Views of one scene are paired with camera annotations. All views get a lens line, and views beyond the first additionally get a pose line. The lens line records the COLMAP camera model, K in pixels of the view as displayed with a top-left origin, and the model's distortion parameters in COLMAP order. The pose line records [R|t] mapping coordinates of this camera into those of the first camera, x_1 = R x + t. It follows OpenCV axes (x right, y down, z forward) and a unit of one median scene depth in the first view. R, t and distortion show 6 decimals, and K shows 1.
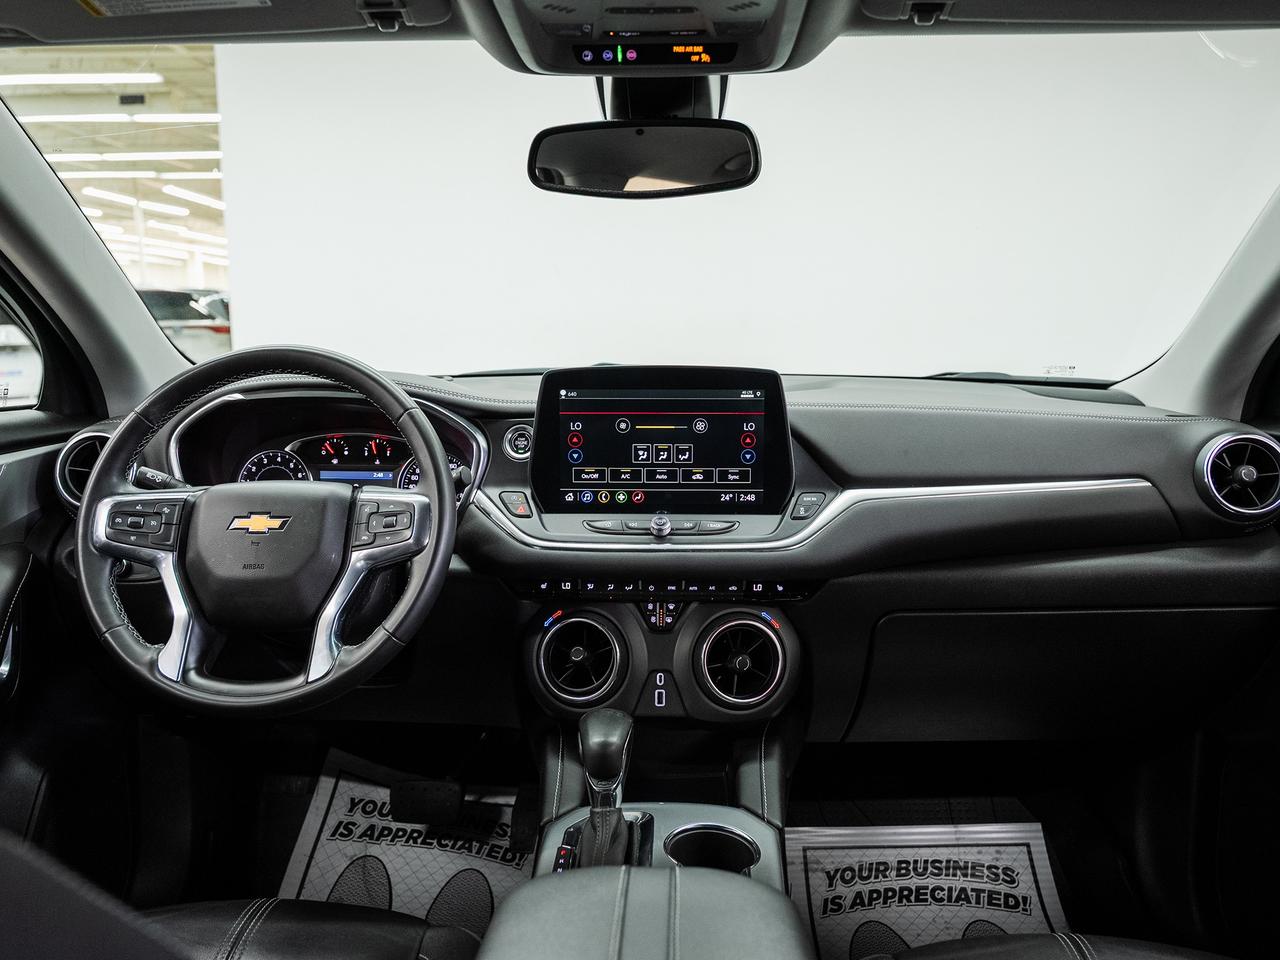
lens RADIAL K [[974.0, 0, 640.0], [0, 974.0, 480.0], [0, 0, 1]] dist [0.003632, -0.034126]
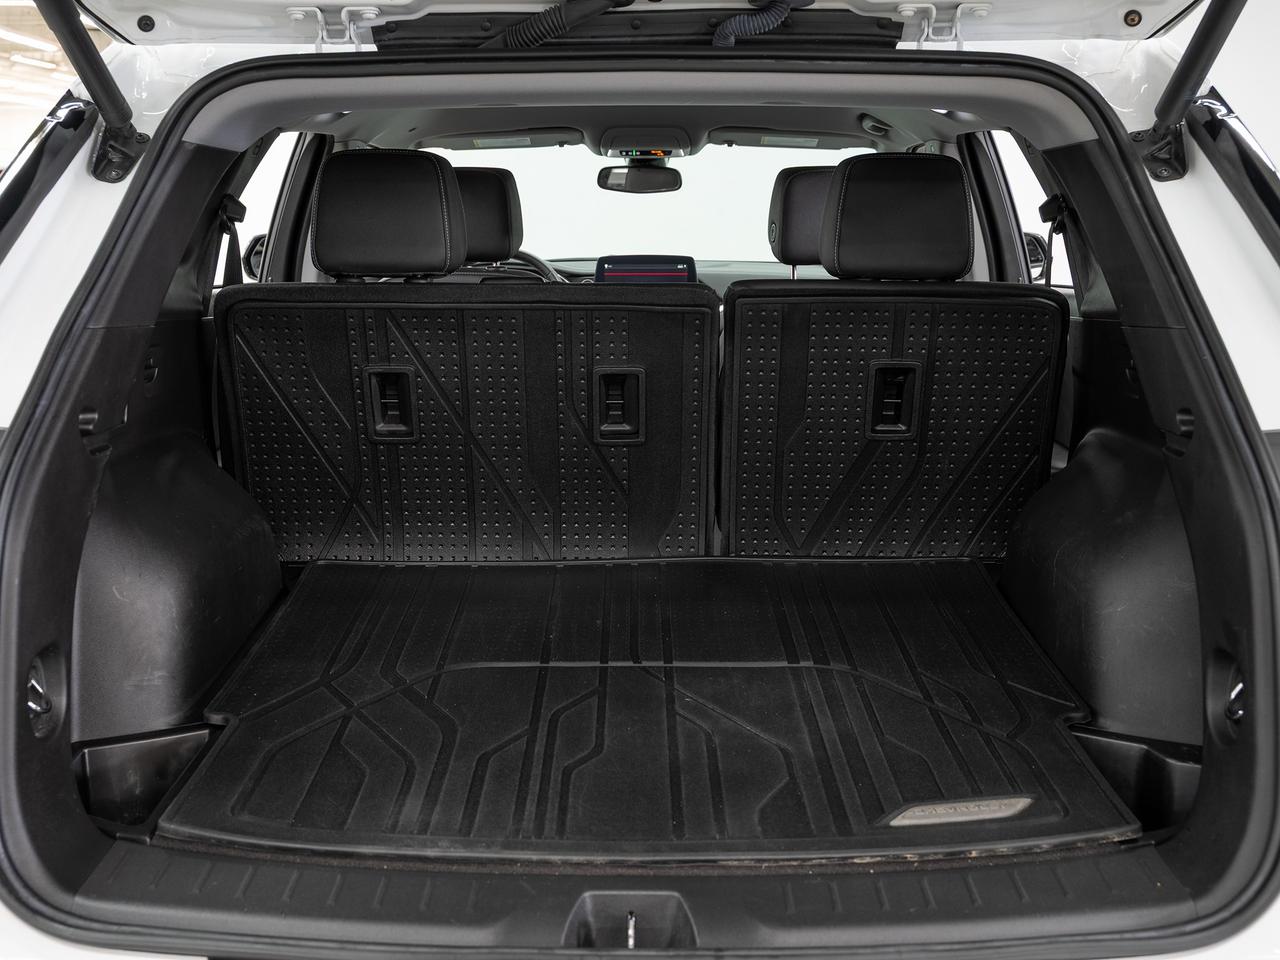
lens RADIAL K [[1357.2, 0, 640.0], [0, 1357.2, 480.0], [0, 0, 1]] dist [-0.181820, 0.001130]
pose [[0.999211, -0.010661, 0.038268, -0.129835], [0.007303, 0.996195, 0.086847, 0.154460], [-0.039048, -0.086499, 0.995486, -2.463831]]
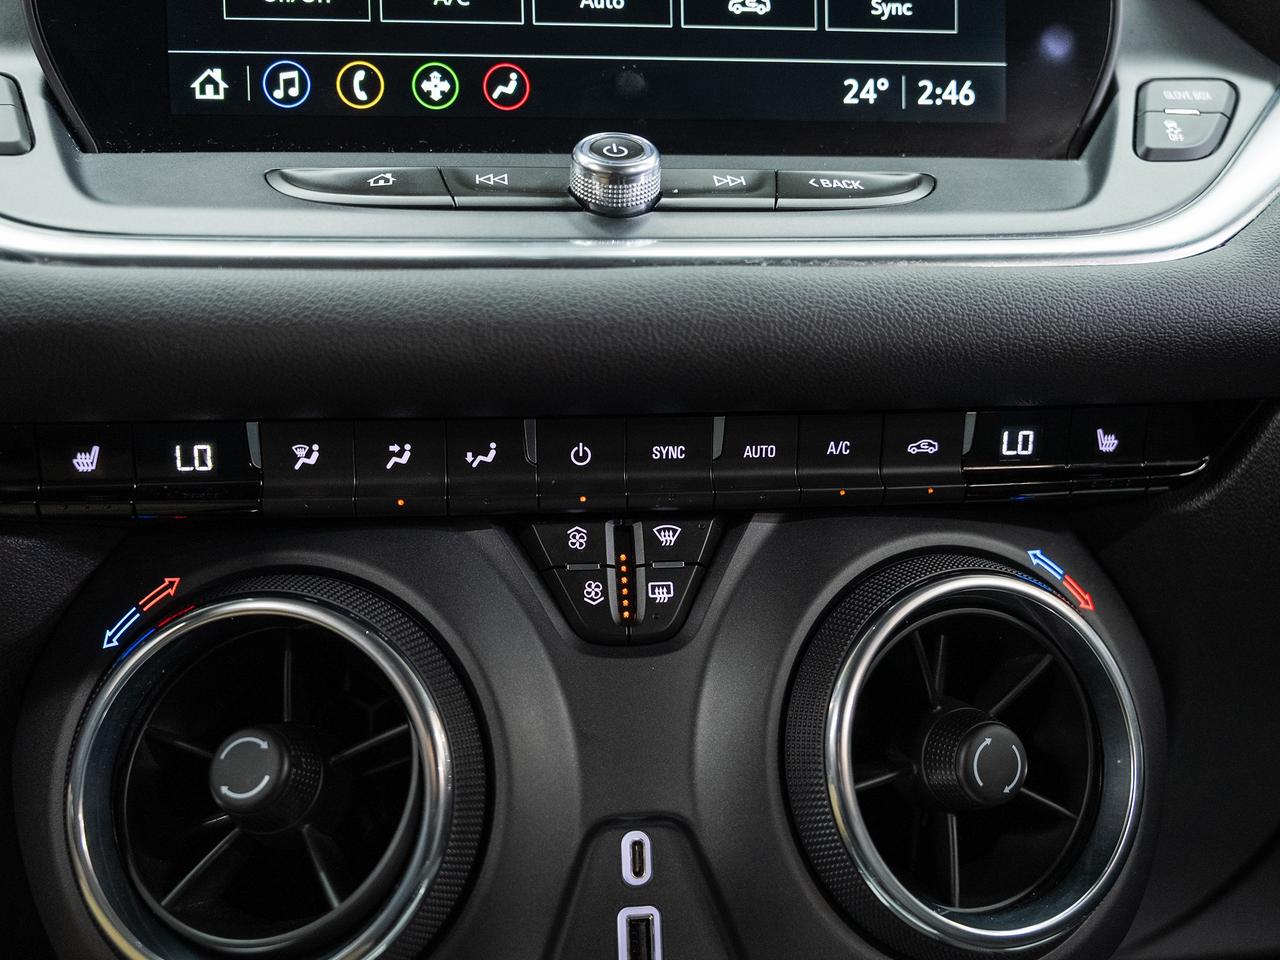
lens RADIAL K [[1218.1, 0, 640.0], [0, 1218.1, 480.0], [0, 0, 1]] dist [-0.009578, -0.021718]
pose [[0.988395, -0.027661, 0.149364, -0.017113], [0.034447, 0.998480, -0.043033, 0.129064], [-0.147947, 0.047678, 0.987845, 0.714353]]
